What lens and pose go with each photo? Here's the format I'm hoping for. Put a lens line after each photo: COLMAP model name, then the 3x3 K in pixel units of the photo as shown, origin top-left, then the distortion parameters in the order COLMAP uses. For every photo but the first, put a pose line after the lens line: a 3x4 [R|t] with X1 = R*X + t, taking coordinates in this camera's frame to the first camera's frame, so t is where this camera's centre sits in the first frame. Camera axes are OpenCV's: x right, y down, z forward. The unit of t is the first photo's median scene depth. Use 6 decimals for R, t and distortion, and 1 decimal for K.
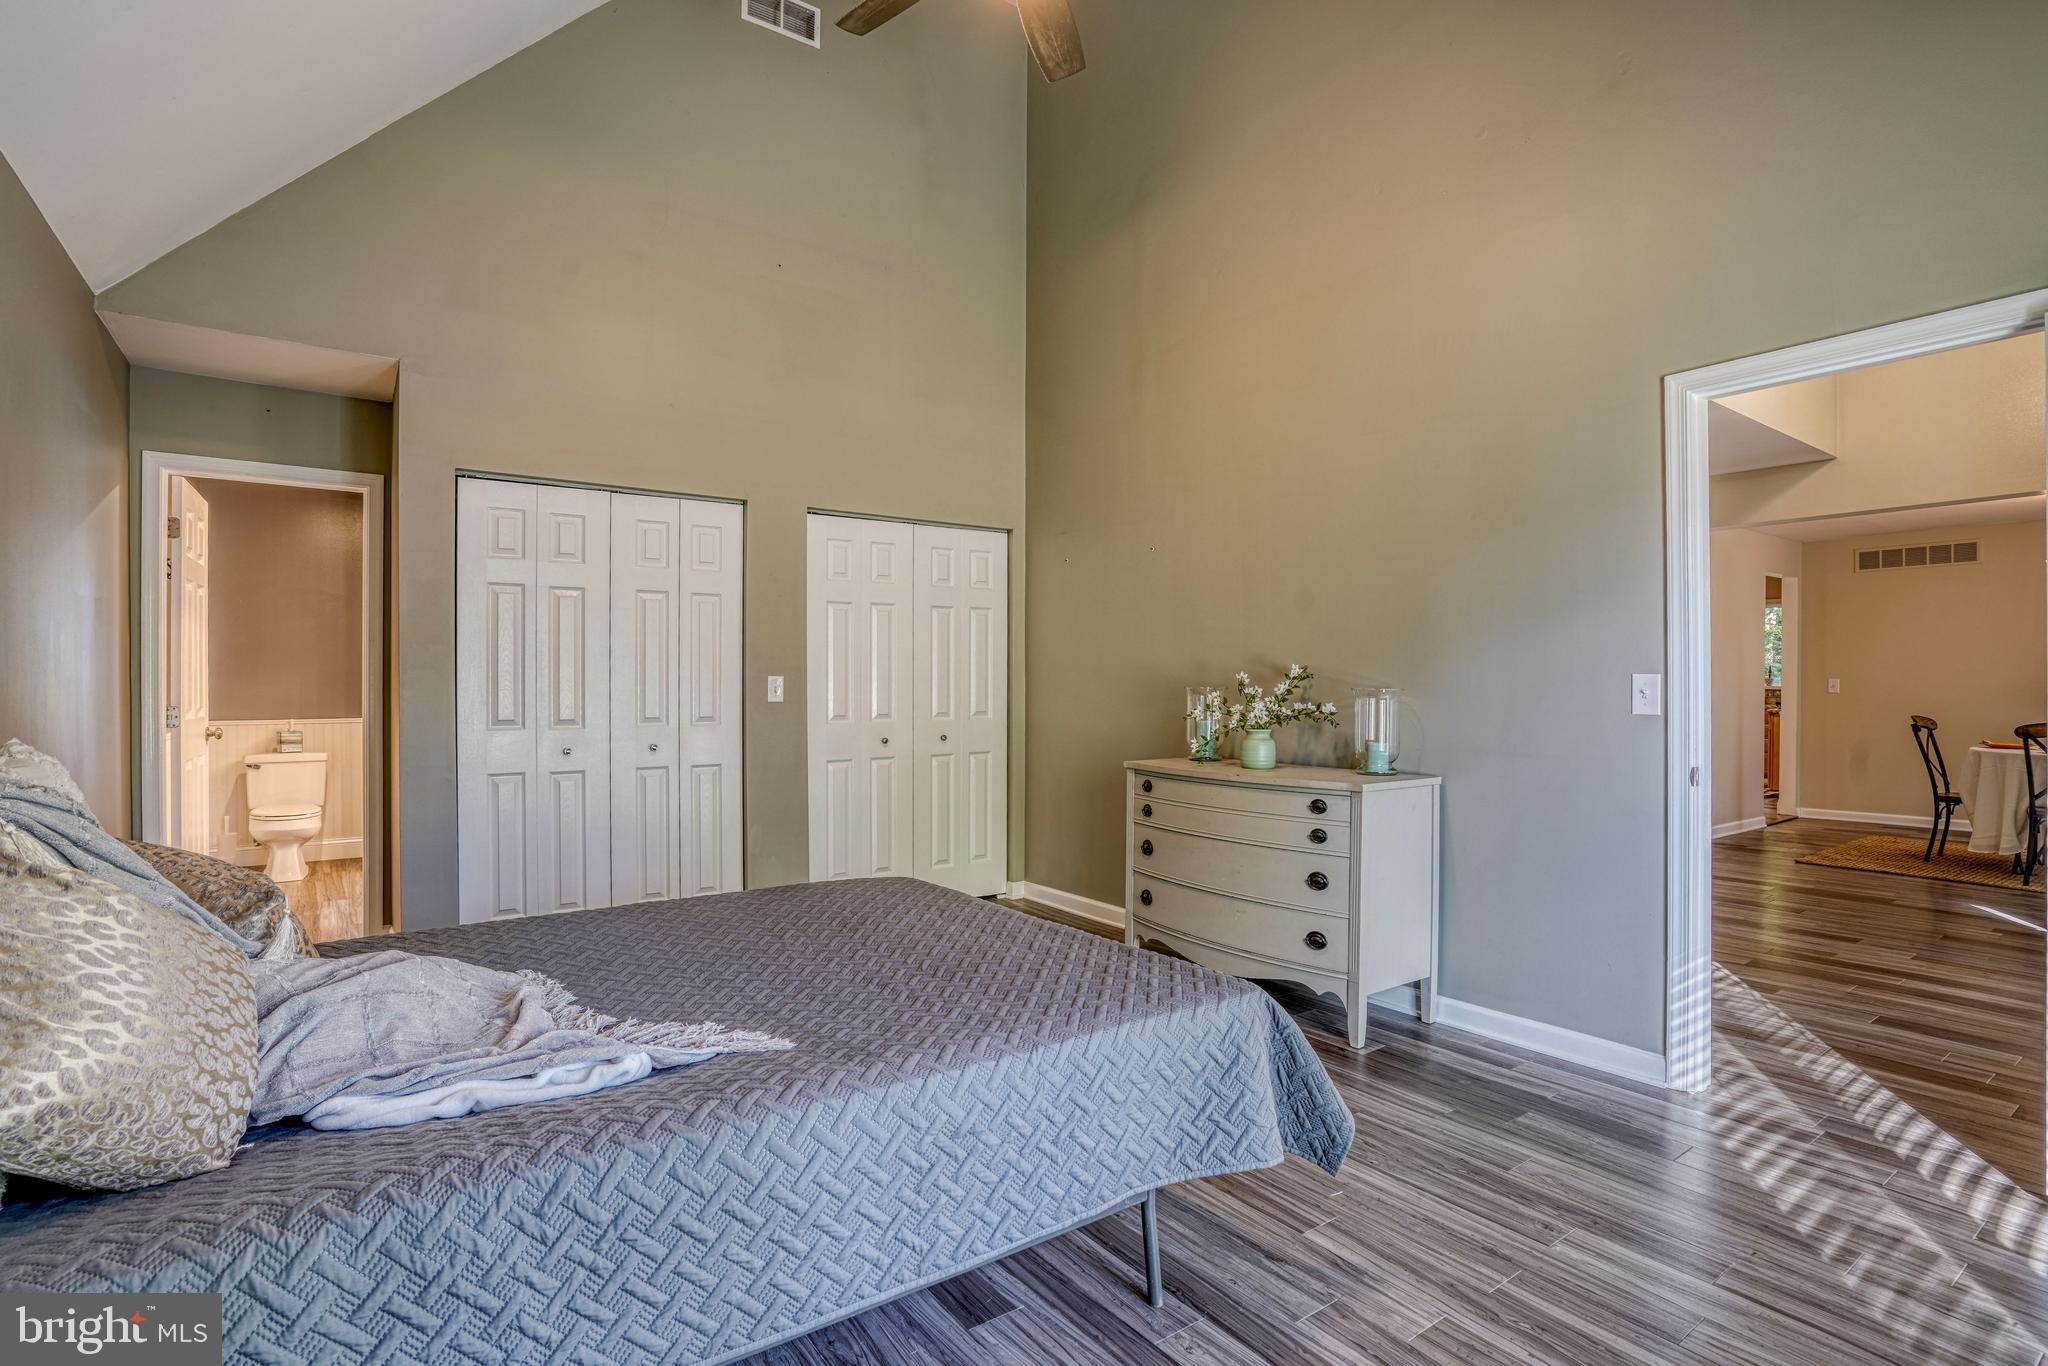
lens RADIAL K [[986.2, 0, 1013.2], [0, 986.2, 677.7], [0, 0, 1]] dist [-0.024992, 0.001049]
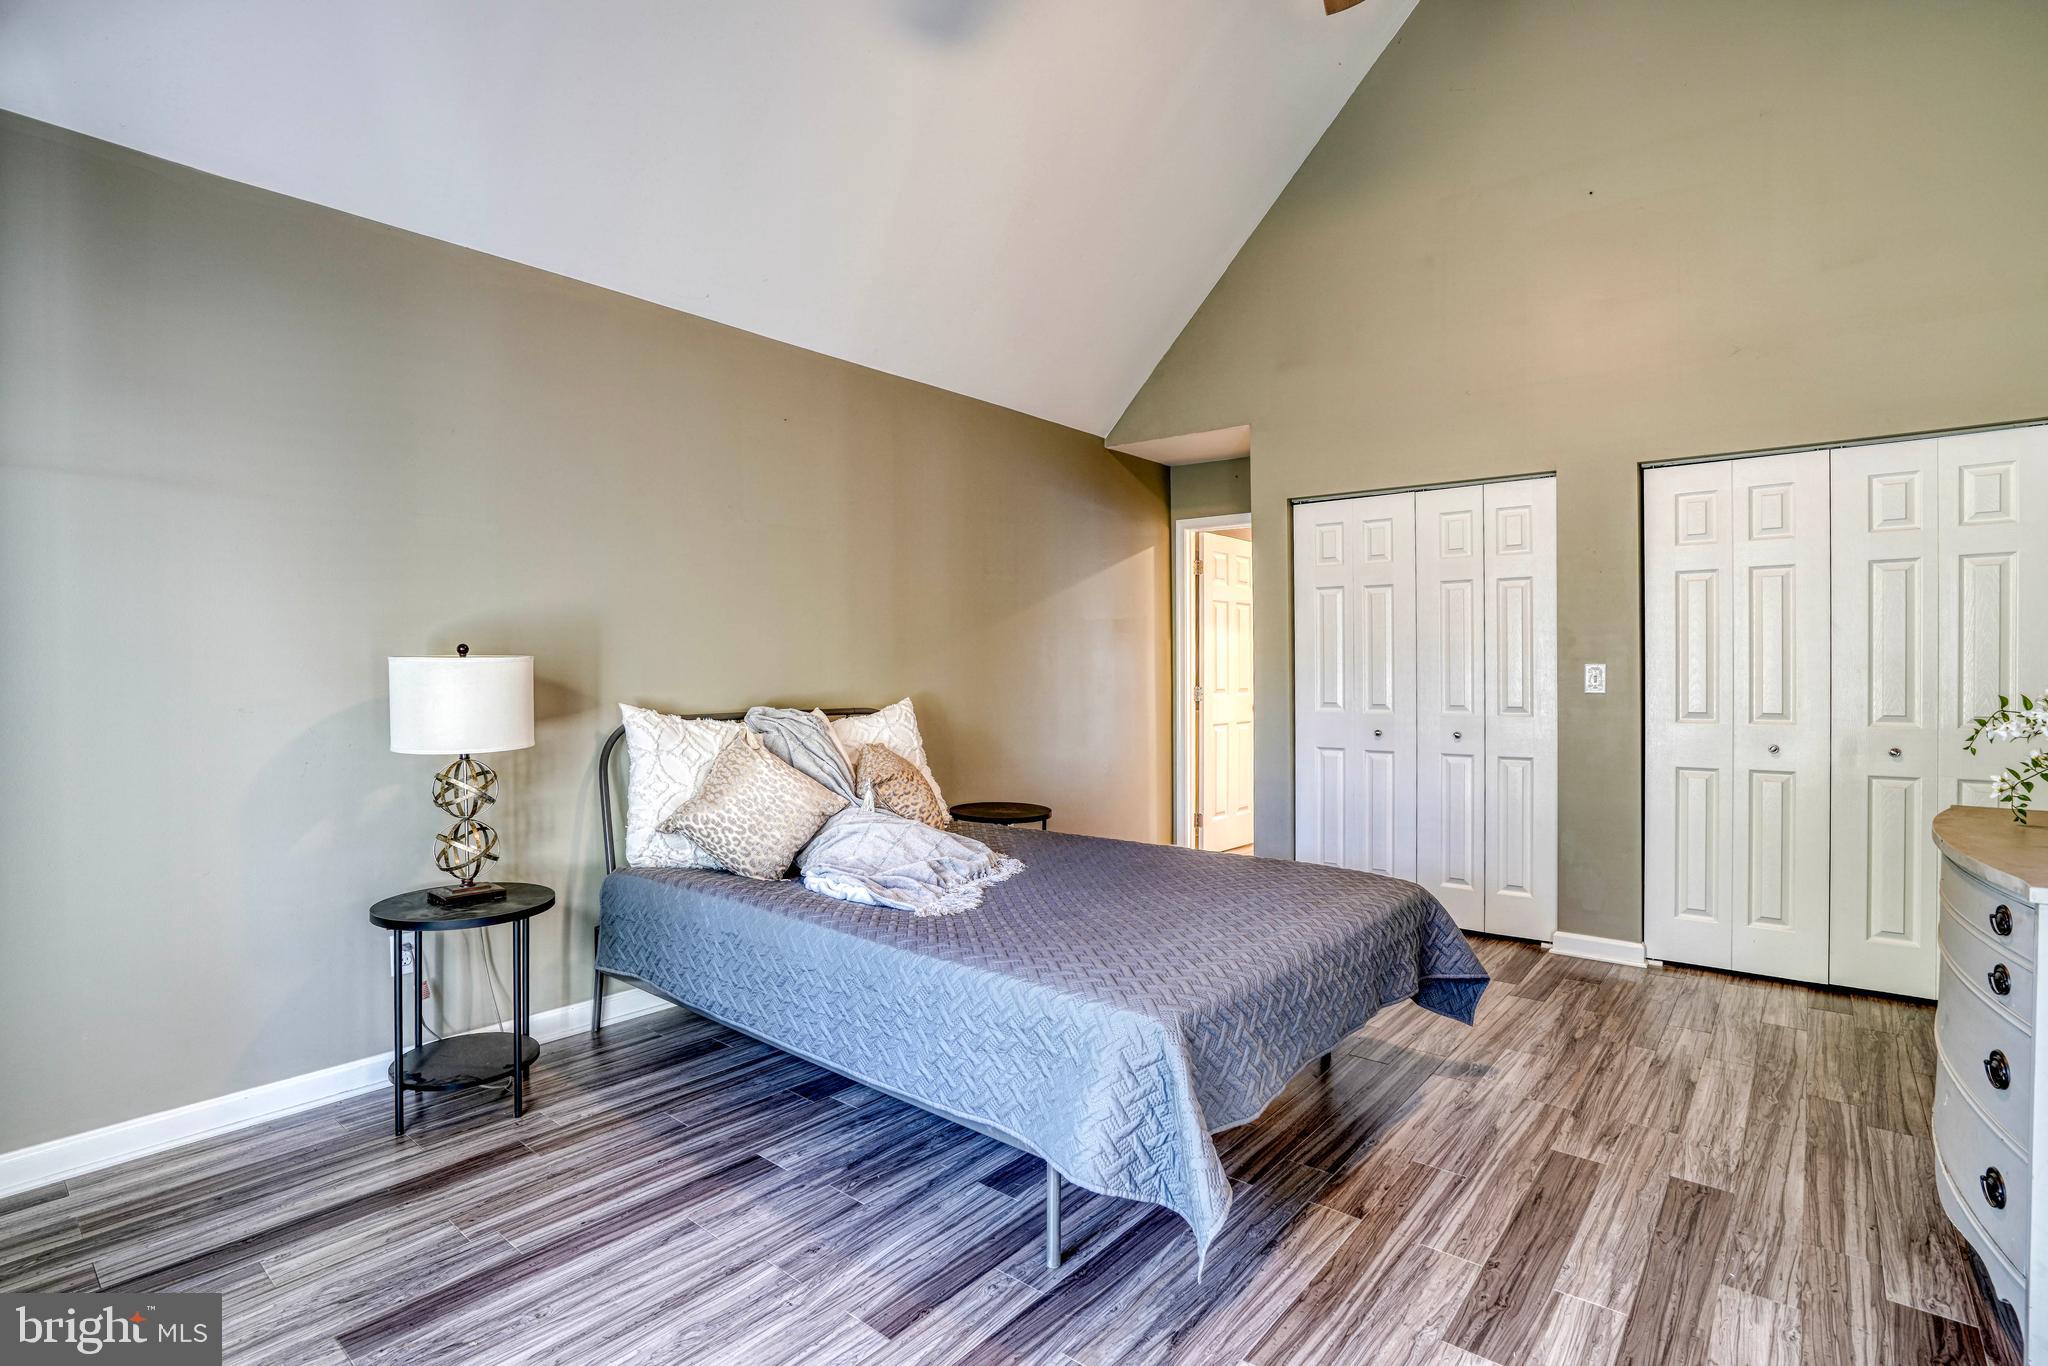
lens RADIAL K [[986.2, 0, 1025.2], [0, 986.2, 679.3], [0, 0, 1]] dist [-0.024992, 0.001049]
pose [[0.271850, 0.008327, -0.962304, 0.461439], [0.004668, 0.999939, 0.009972, 0.001241], [0.962328, -0.007203, 0.271795, 0.279179]]
